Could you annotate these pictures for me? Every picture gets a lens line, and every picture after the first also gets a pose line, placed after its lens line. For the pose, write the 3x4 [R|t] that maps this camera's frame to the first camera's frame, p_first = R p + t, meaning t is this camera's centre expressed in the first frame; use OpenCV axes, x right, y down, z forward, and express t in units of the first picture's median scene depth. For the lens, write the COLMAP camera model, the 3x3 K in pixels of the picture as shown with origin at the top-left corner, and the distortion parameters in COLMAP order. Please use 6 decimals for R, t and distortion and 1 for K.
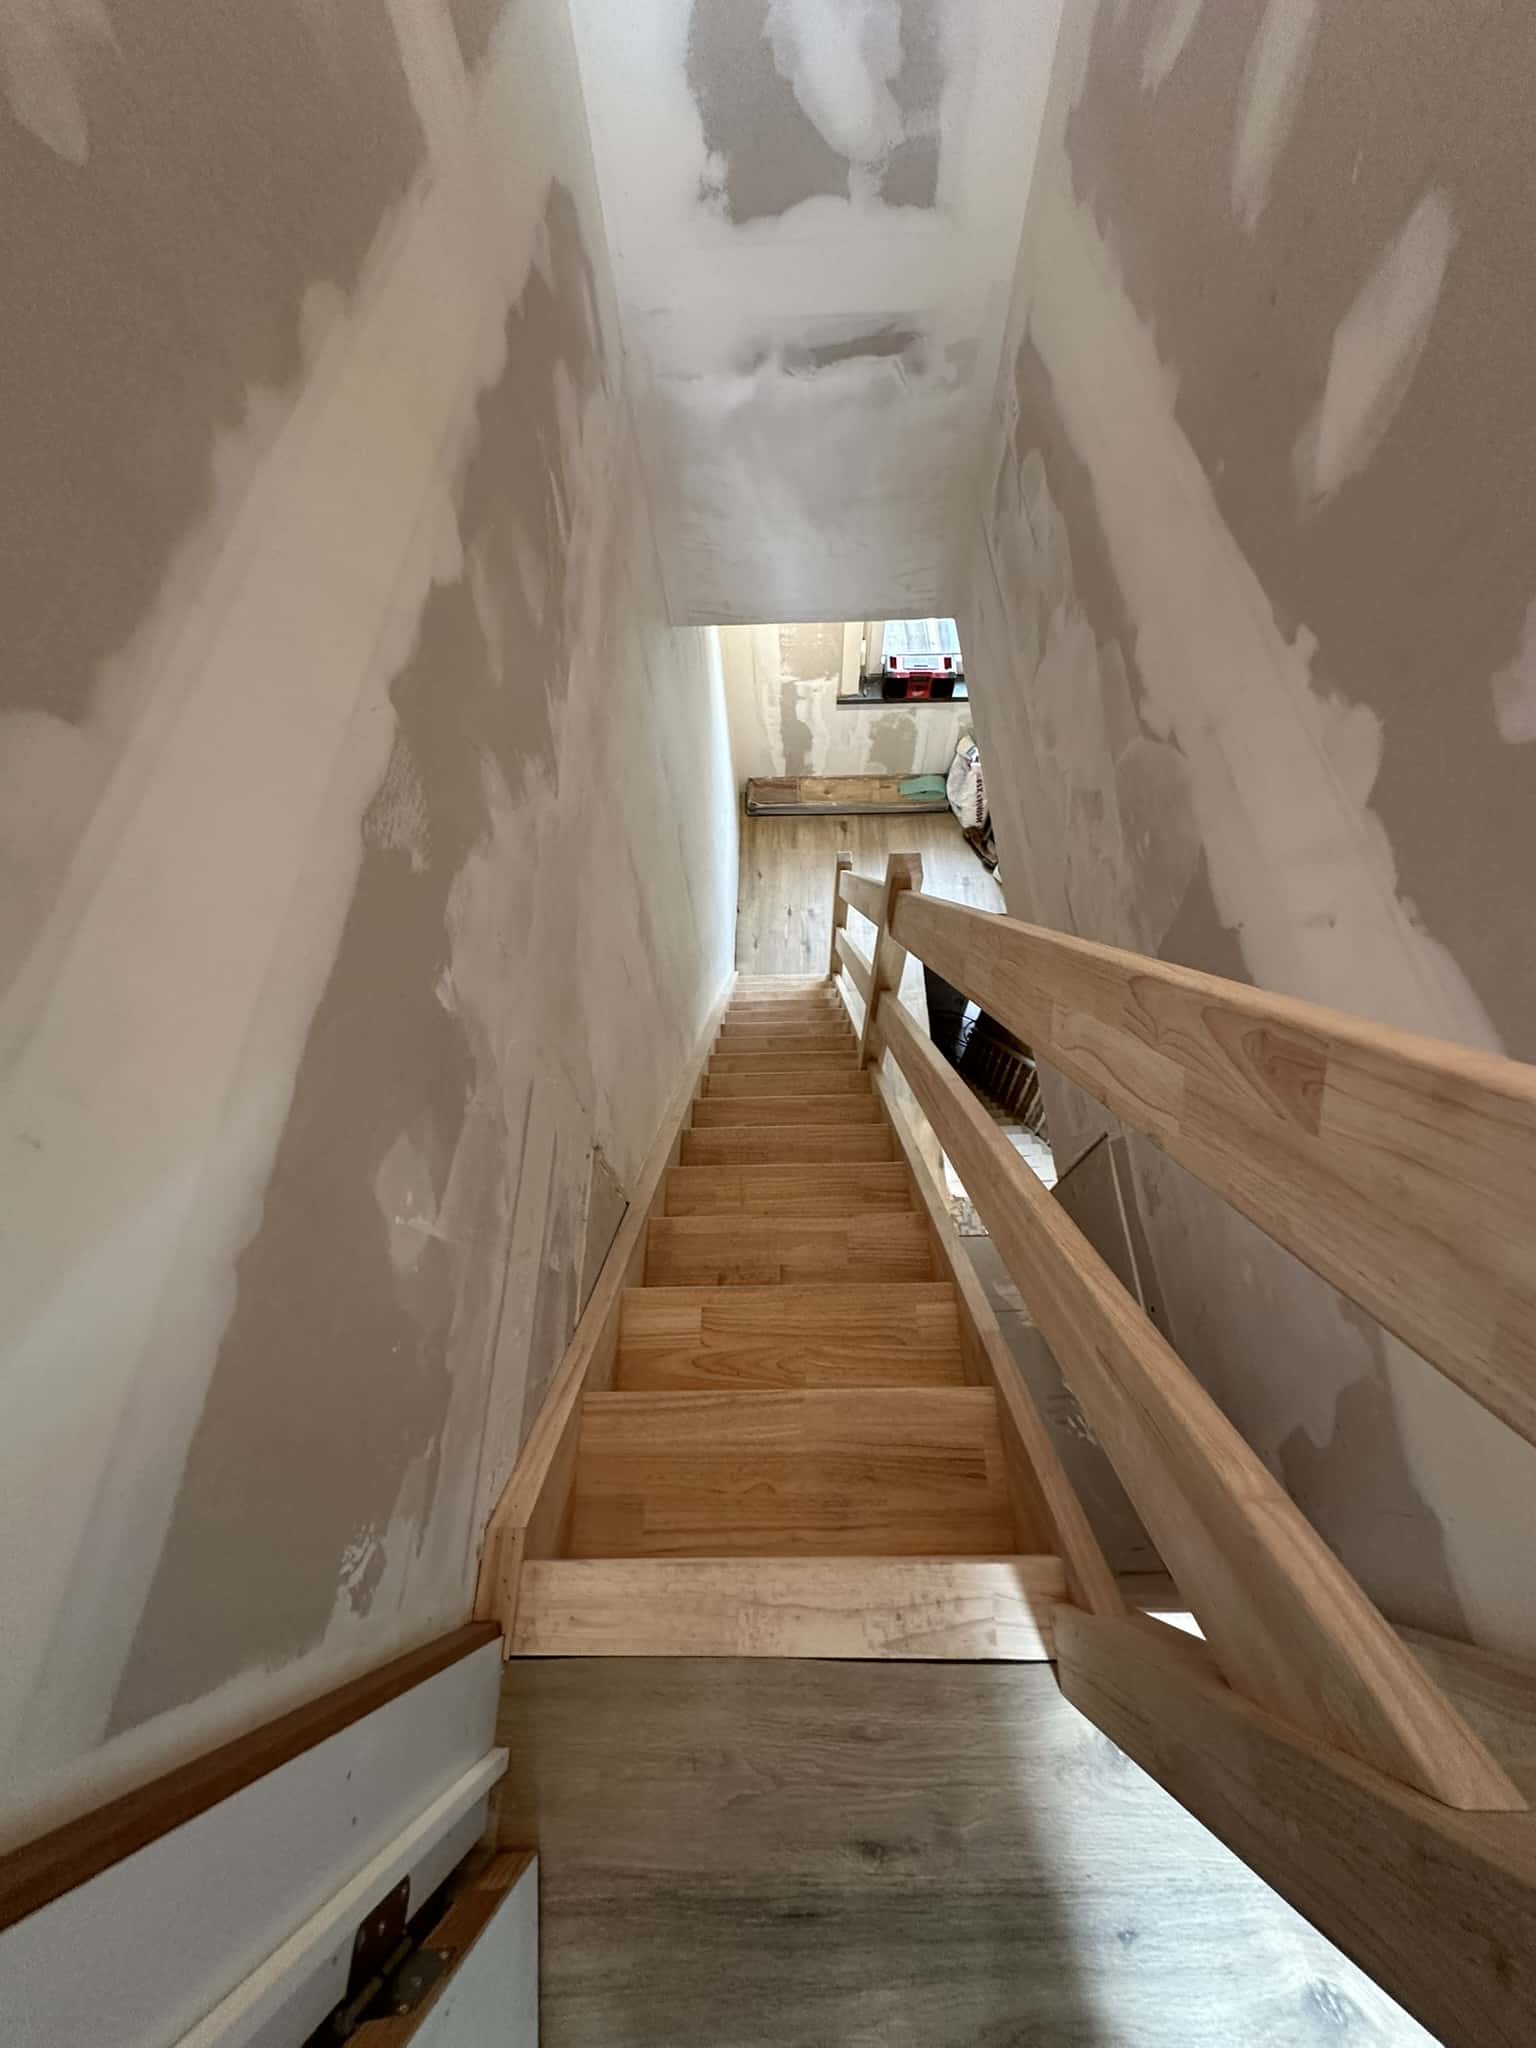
lens RADIAL K [[824.5, 0, 767.0], [0, 824.5, 1029.2], [0, 0, 1]] dist [0.001042, 0.000141]
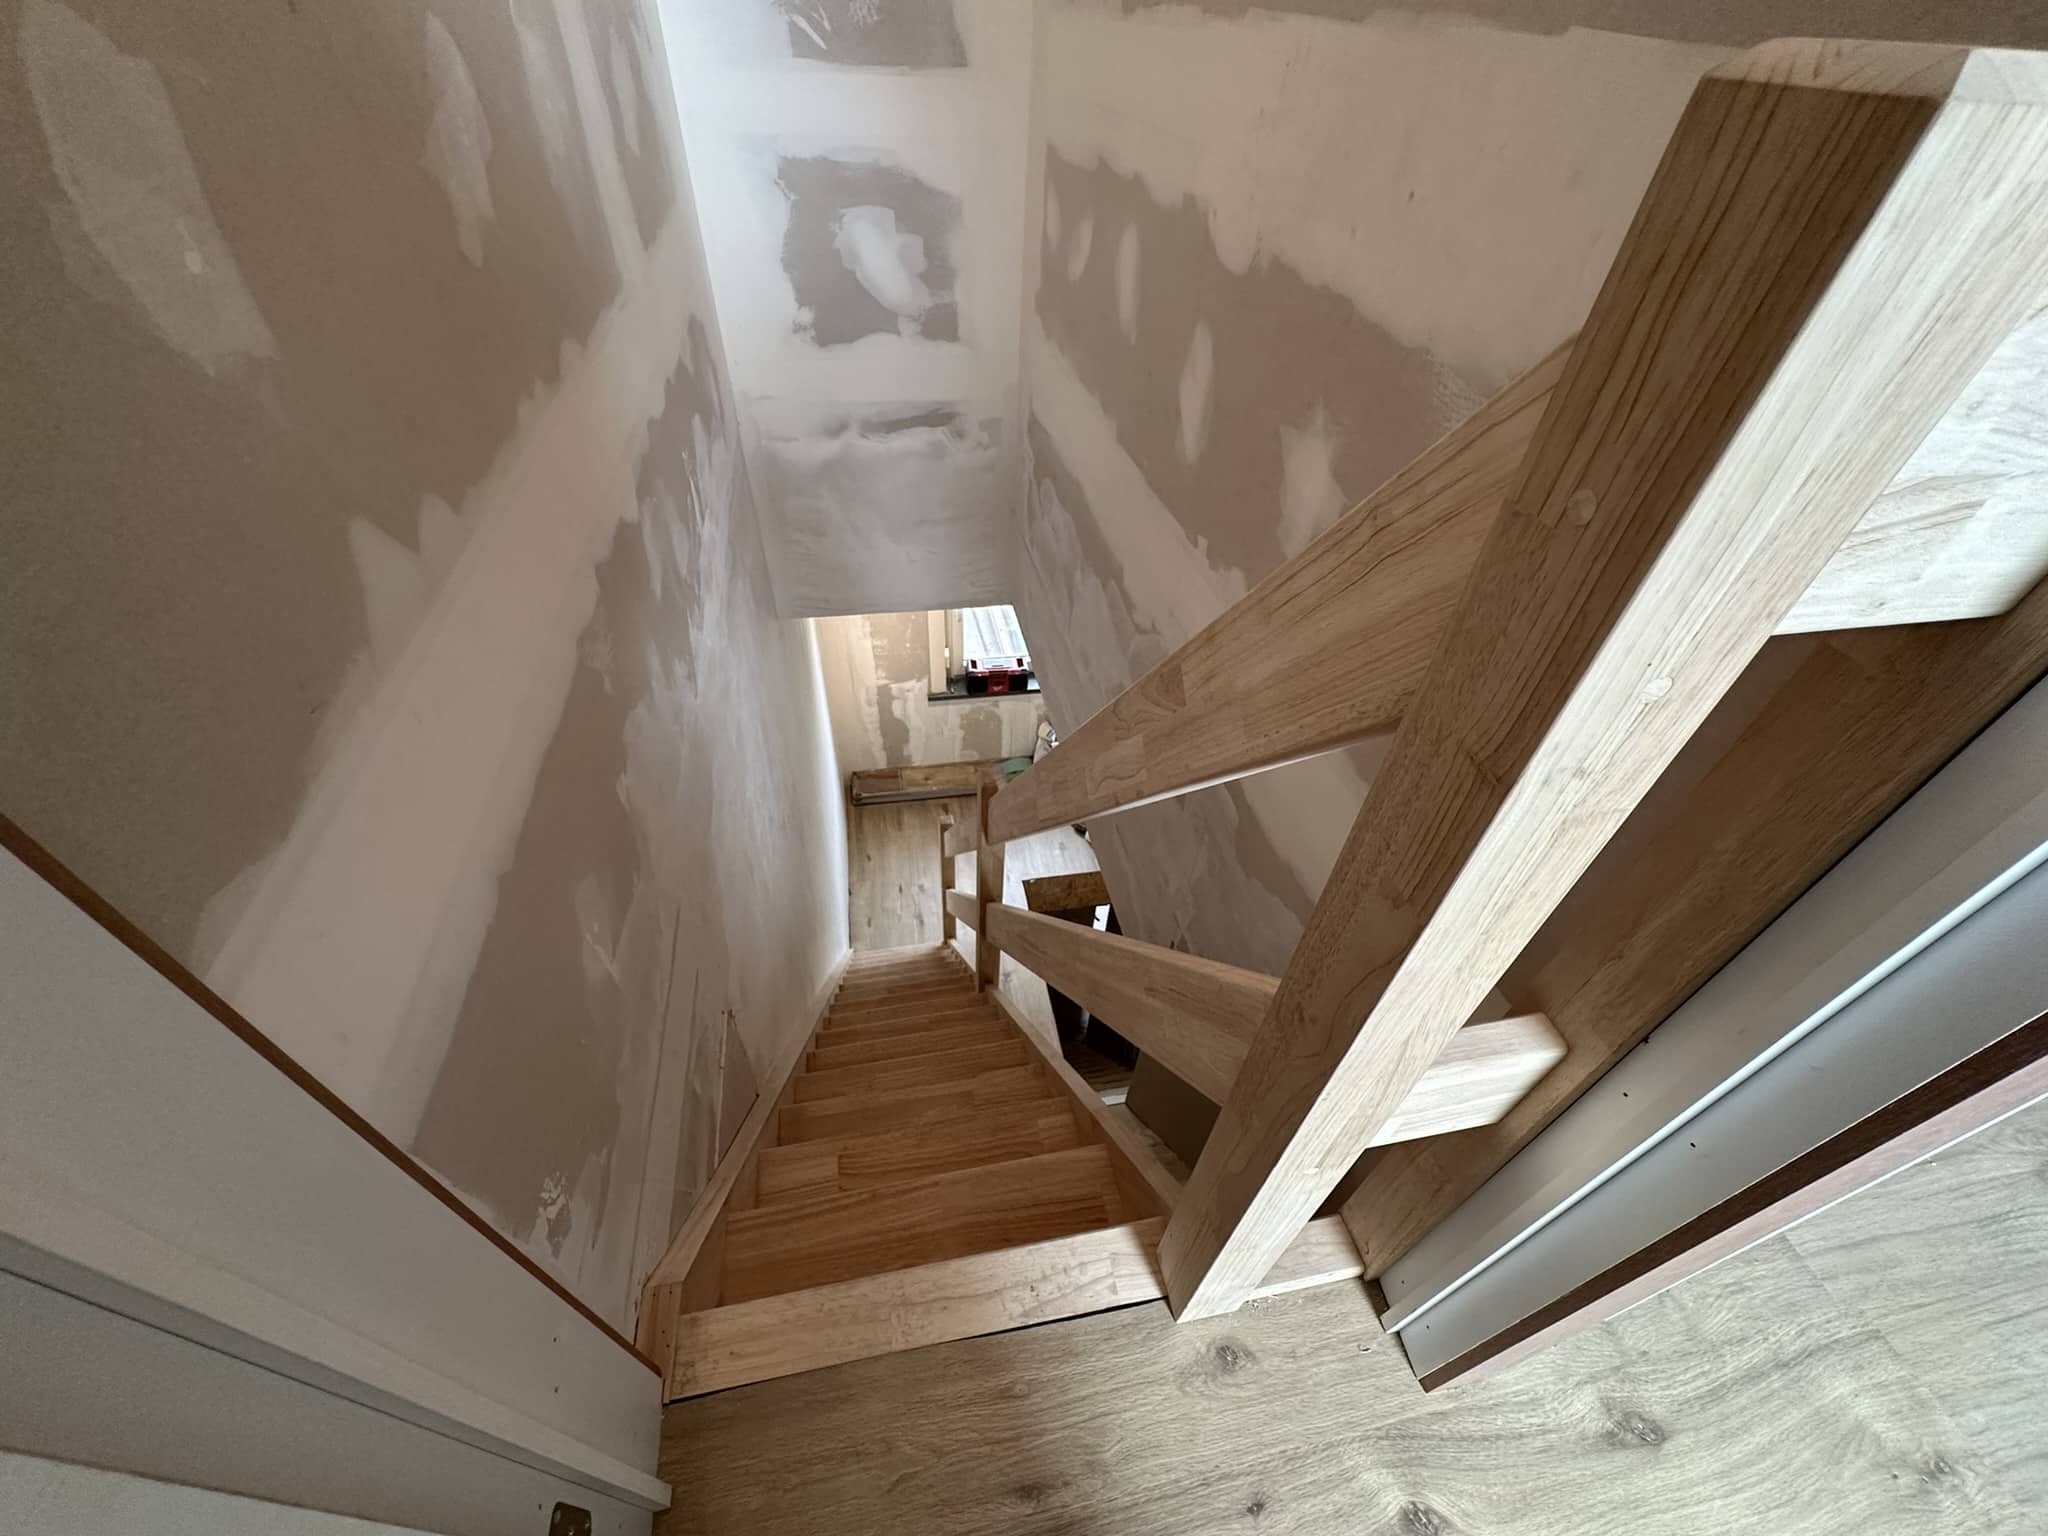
lens RADIAL K [[824.5, 0, 1027.6], [0, 824.5, 769.6], [0, 0, 1]] dist [0.001042, 0.000141]
pose [[0.979576, -0.067668, 0.189345, -0.010021], [0.124418, 0.943735, -0.306406, 0.264729], [-0.157958, 0.323705, 0.932879, -0.201500]]
